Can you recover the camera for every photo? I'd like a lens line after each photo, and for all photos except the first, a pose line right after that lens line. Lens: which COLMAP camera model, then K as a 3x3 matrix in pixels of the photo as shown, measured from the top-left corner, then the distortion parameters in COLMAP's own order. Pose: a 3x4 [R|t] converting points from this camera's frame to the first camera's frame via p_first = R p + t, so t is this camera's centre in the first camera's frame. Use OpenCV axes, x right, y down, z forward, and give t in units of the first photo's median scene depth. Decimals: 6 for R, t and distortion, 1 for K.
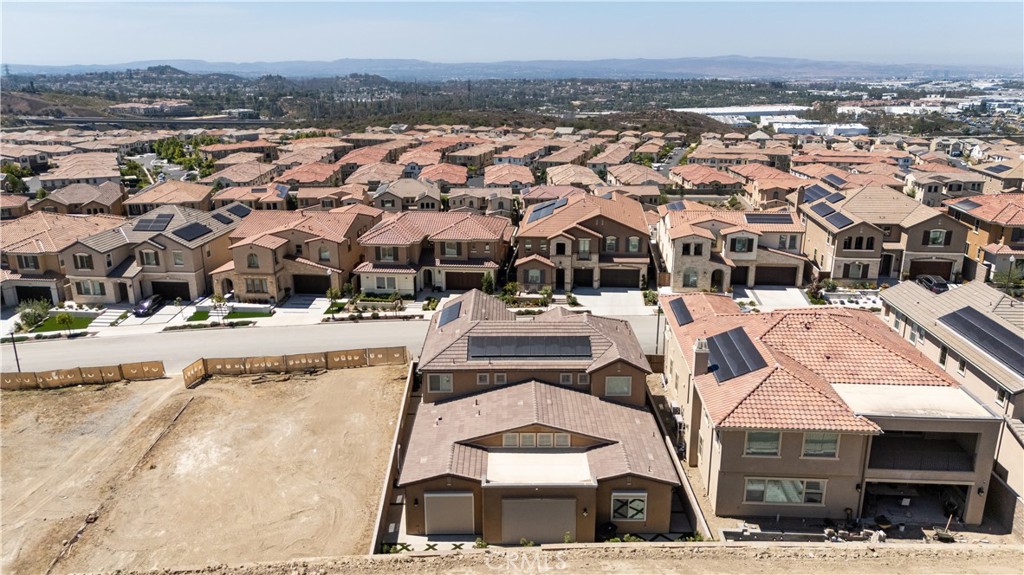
lens RADIAL K [[749.9, 0, 510.4], [0, 749.9, 290.3], [0, 0, 1]] dist [0.072099, -0.070916]
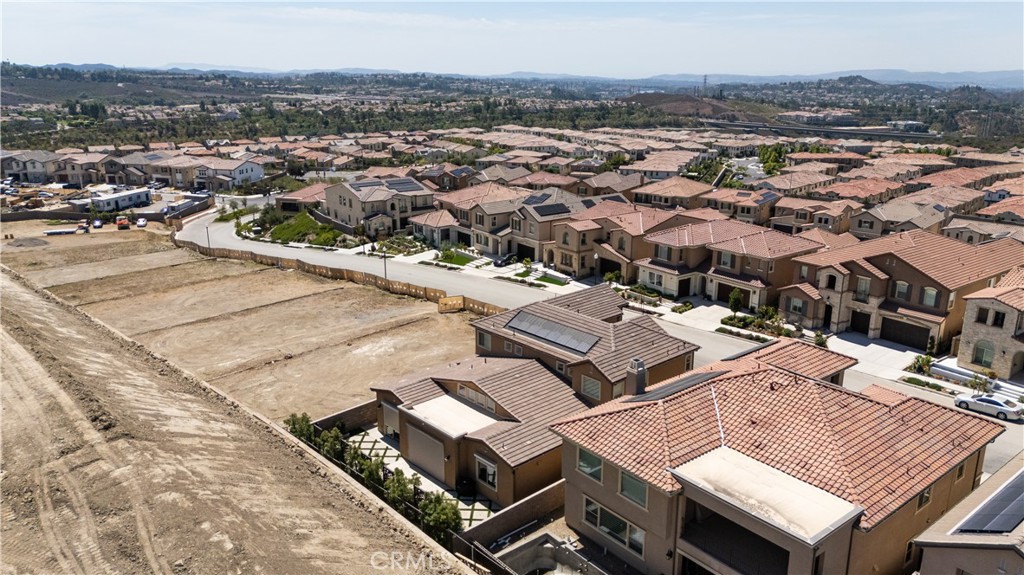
lens RADIAL K [[749.9, 0, 508.1], [0, 749.9, 284.2], [0, 0, 1]] dist [0.072099, -0.070916]
pose [[0.670389, 0.208206, -0.712200, 0.447163], [-0.222047, 0.972133, 0.075185, -0.035887], [0.708007, 0.107739, 0.697939, 0.108461]]
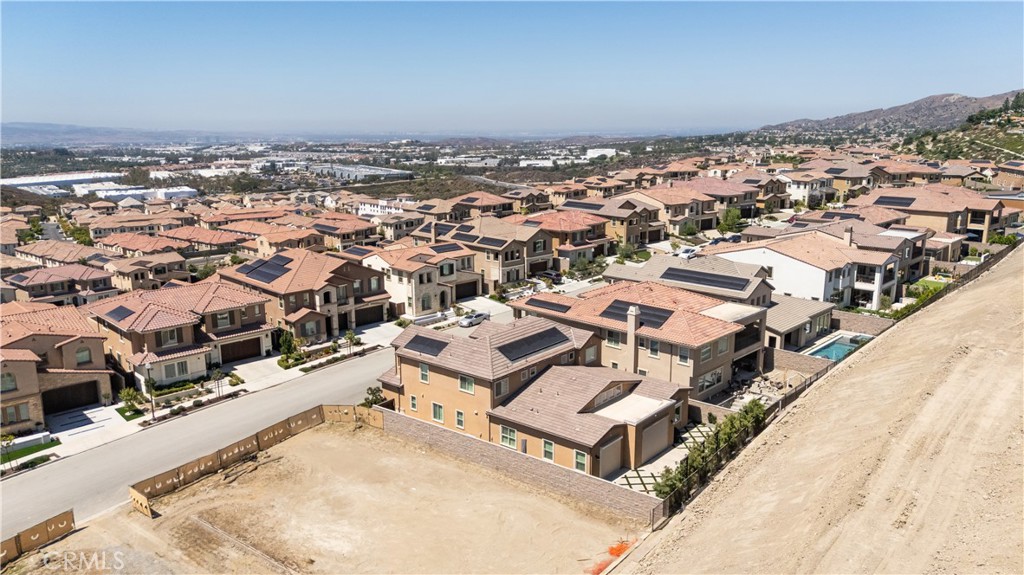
lens RADIAL K [[749.9, 0, 516.8], [0, 749.9, 287.5], [0, 0, 1]] dist [0.072099, -0.070916]
pose [[0.640981, -0.165865, 0.749421, -0.555755], [0.228897, 0.973253, 0.019628, -0.029095], [-0.732632, 0.158959, 0.661802, 0.097613]]
